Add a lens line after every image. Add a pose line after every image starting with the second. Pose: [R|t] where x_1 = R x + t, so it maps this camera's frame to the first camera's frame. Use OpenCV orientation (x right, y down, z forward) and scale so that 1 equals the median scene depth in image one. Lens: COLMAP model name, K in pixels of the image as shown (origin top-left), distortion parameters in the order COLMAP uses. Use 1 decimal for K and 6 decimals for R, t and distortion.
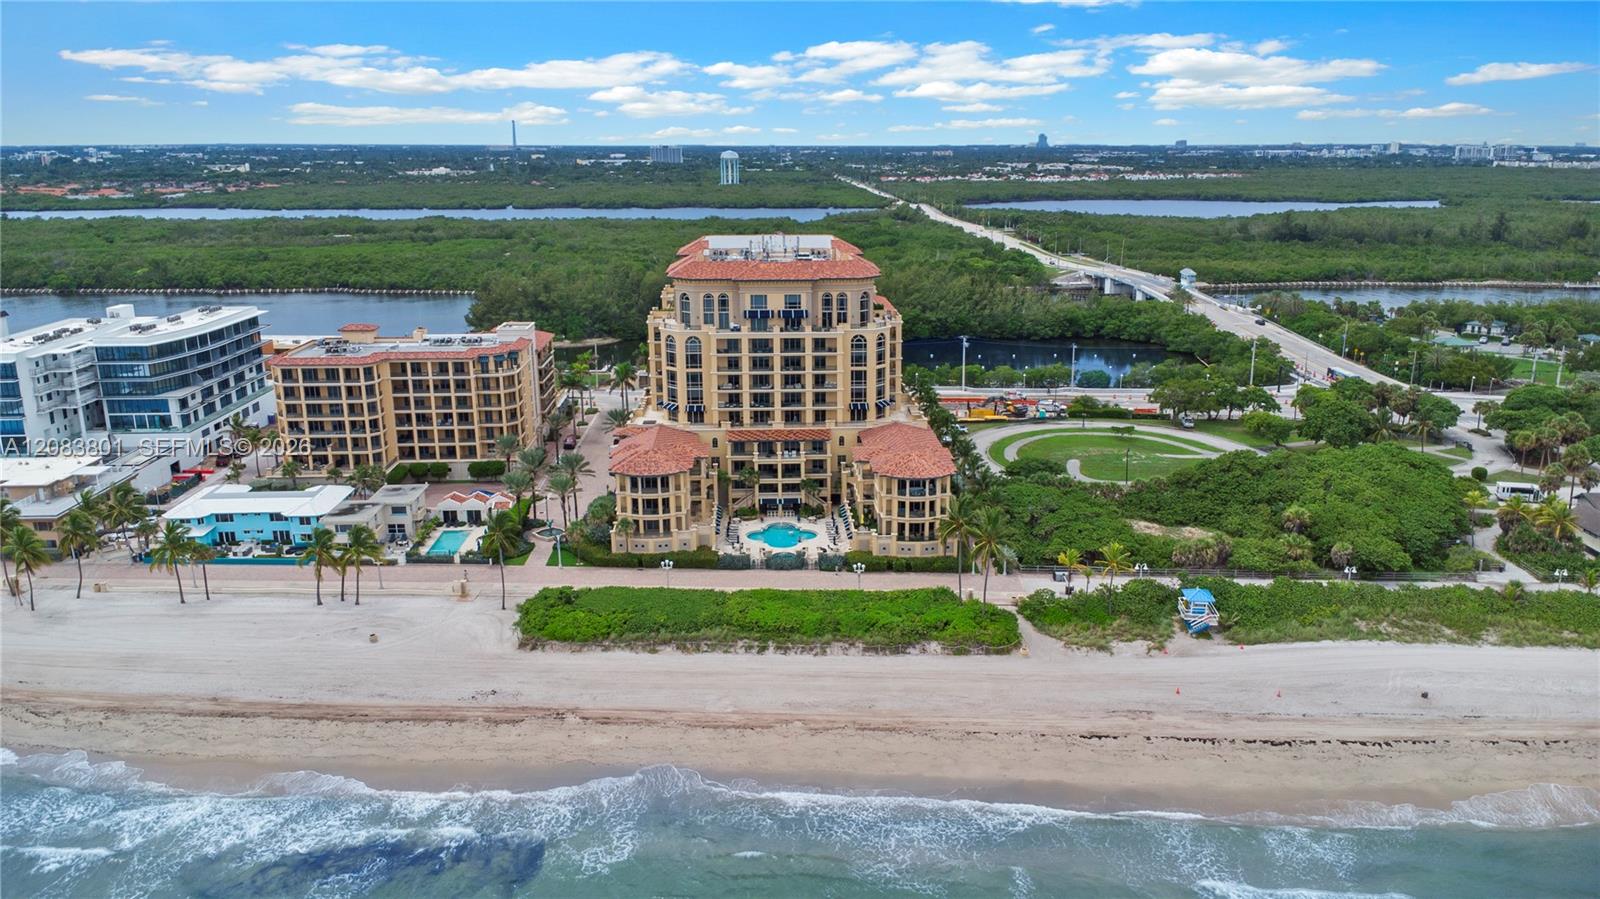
lens RADIAL K [[1165.6, 0, 819.9], [0, 1165.6, 407.7], [0, 0, 1]] dist [0.031478, -0.043384]
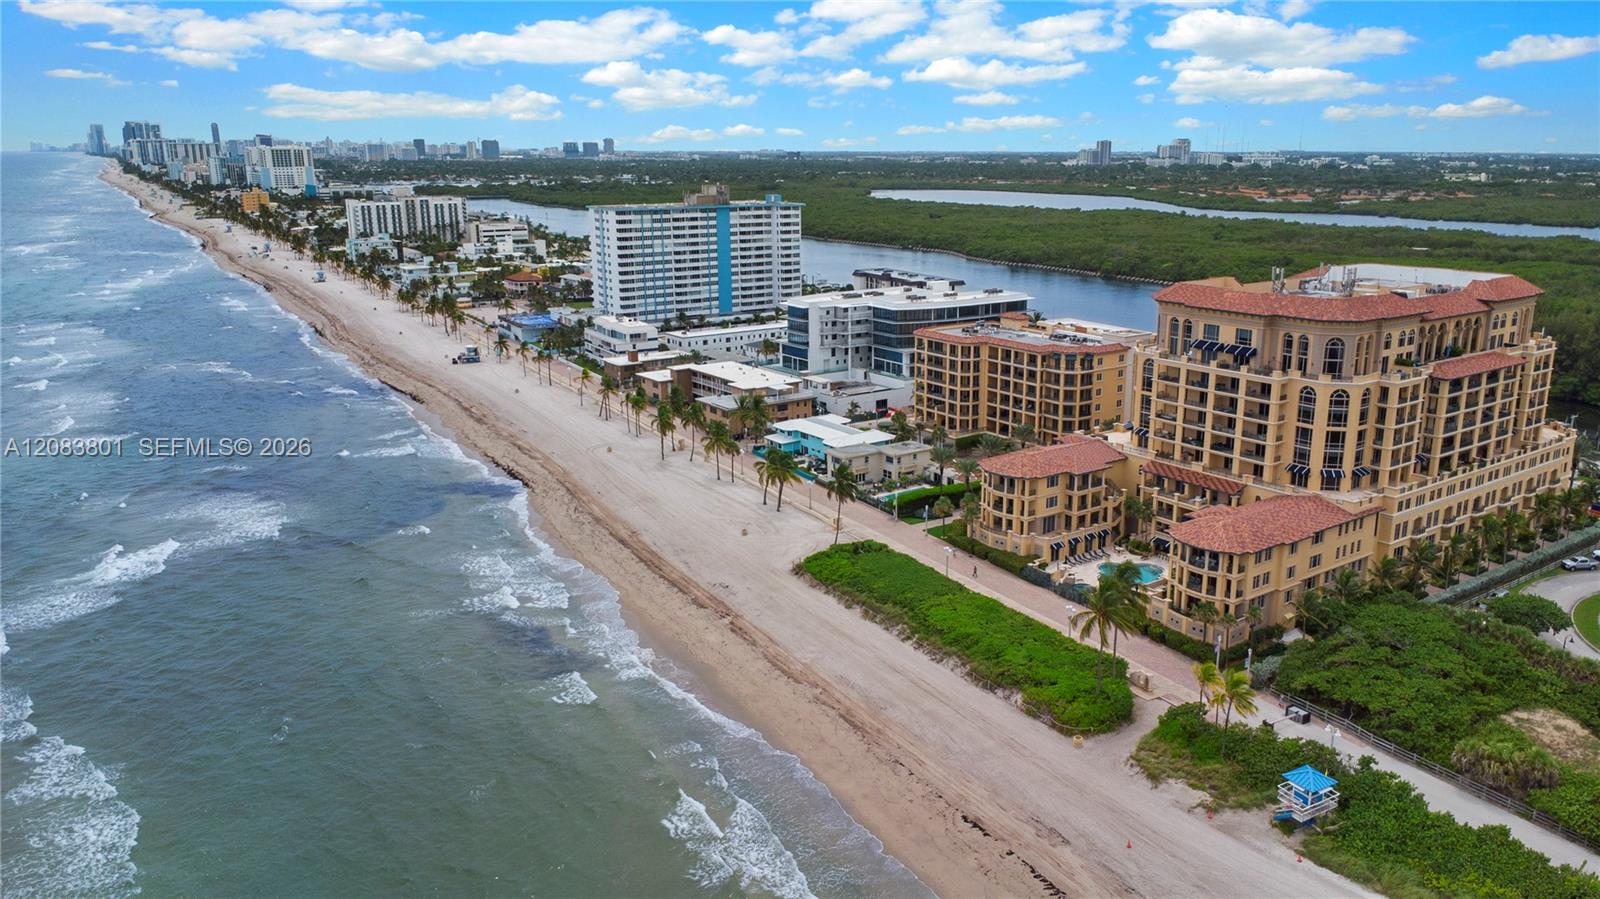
lens RADIAL K [[1165.6, 0, 851.7], [0, 1165.6, 413.3], [0, 0, 1]] dist [0.031478, -0.043384]
pose [[0.559709, 0.186182, -0.807504, 0.504432], [-0.187886, 0.977570, 0.095162, -0.057638], [0.807109, 0.098455, 0.582136, 0.217337]]
